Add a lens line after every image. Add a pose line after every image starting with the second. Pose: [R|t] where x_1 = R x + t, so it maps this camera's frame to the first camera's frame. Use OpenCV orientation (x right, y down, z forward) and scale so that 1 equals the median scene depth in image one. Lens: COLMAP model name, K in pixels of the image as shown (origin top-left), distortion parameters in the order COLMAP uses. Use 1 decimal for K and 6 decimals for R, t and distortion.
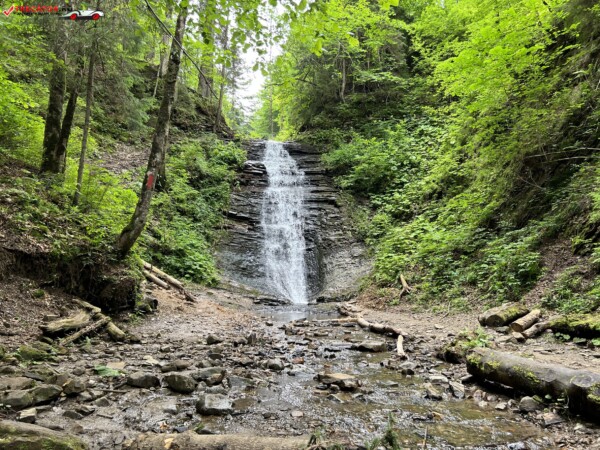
lens RADIAL K [[454.7, 0, 305.7], [0, 454.7, 226.7], [0, 0, 1]] dist [0.060958, -0.071496]
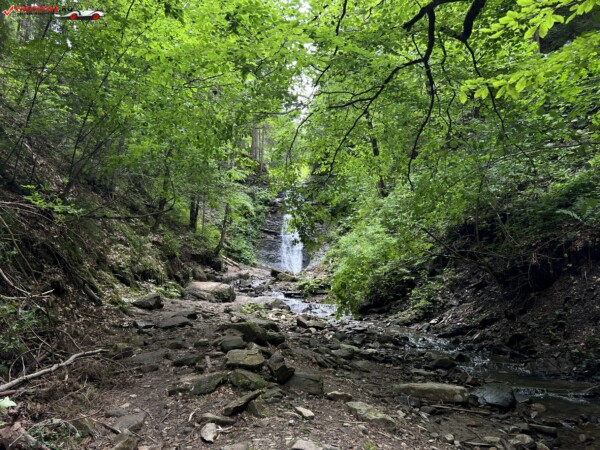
lens RADIAL K [[454.7, 0, 304.0], [0, 454.7, 225.4], [0, 0, 1]] dist [0.060958, -0.071496]
pose [[0.985258, -0.039094, -0.166550, 0.336284], [0.041549, 0.999073, 0.011280, -0.067197], [0.165955, -0.018033, 0.985968, -0.925342]]
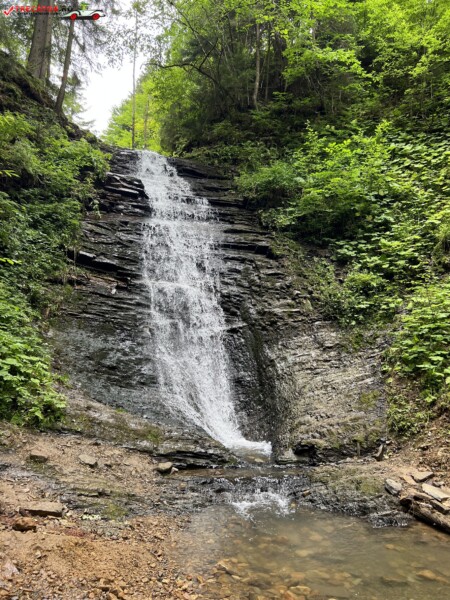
lens RADIAL K [[454.7, 0, 228.3], [0, 454.7, 300.6], [0, 0, 1]] dist [0.060958, -0.071496]
pose [[0.979280, 0.043432, 0.197798, -0.107758], [-0.043028, 0.999054, -0.006342, 0.018589], [-0.197886, -0.002300, 0.980222, 0.477313]]
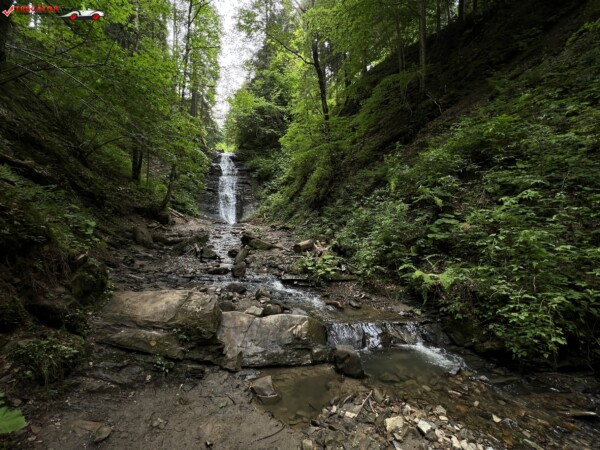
lens RADIAL K [[240.8, 0, 301.1], [0, 240.8, 226.9], [0, 0, 1]] dist [-0.001166, 0.000155]
pose [[0.984978, -0.000603, 0.172679, 0.125439], [-0.028395, 0.985816, 0.165411, -0.051242], [-0.170329, -0.167829, 0.970990, -0.394848]]
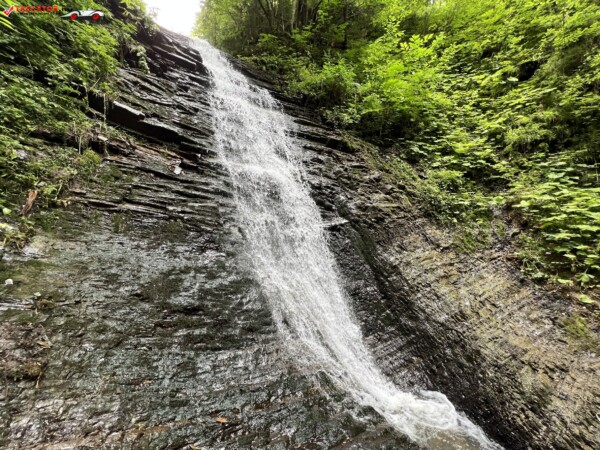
lens RADIAL K [[240.8, 0, 299.5], [0, 240.8, 226.2], [0, 0, 1]] dist [-0.001166, 0.000155]
pose [[0.875801, 0.018580, 0.482315, -0.140195], [-0.068647, 0.993896, 0.086365, 0.030120], [-0.477767, -0.108748, 0.871730, 0.816251]]
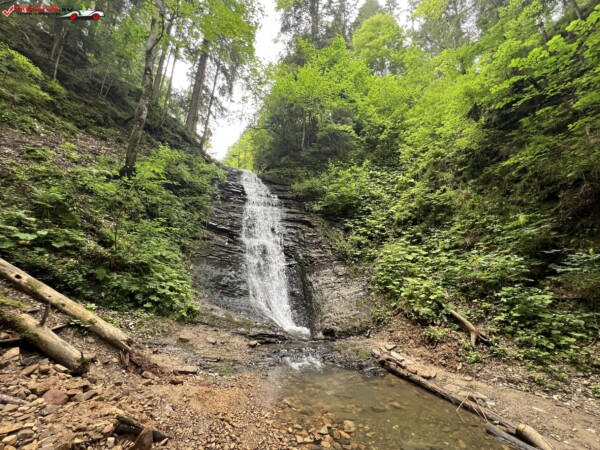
lens RADIAL K [[240.8, 0, 299.8], [0, 240.8, 225.5], [0, 0, 1]] dist [-0.001166, 0.000155]
pose [[0.964969, 0.079751, 0.249950, -0.113932], [-0.057320, 0.993750, -0.095785, 0.011423], [-0.256027, 0.078103, 0.963509, 0.476372]]
